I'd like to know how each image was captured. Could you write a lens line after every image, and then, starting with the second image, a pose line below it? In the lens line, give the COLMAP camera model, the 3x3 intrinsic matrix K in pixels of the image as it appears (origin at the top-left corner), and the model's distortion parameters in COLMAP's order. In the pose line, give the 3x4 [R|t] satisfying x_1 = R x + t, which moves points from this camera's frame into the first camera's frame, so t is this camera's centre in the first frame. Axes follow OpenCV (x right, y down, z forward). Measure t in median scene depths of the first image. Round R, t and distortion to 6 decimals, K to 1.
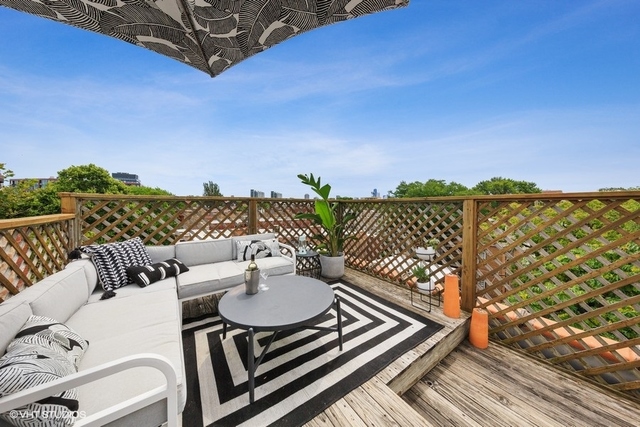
lens RADIAL K [[202.7, 0, 319.0], [0, 202.7, 211.6], [0, 0, 1]] dist [0.004026, -0.000058]
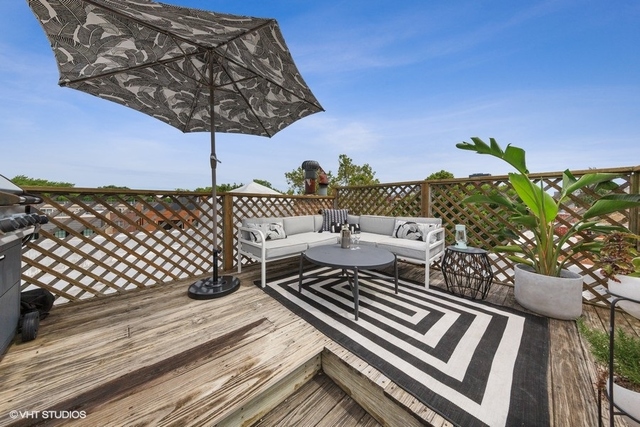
lens RADIAL K [[202.7, 0, 318.5], [0, 202.7, 211.3], [0, 0, 1]] dist [0.004026, -0.000058]
pose [[0.143387, 0.053715, -0.988208, 0.713123], [-0.025256, 0.998399, 0.050604, 0.053567], [0.989344, 0.017702, 0.144514, 0.432319]]
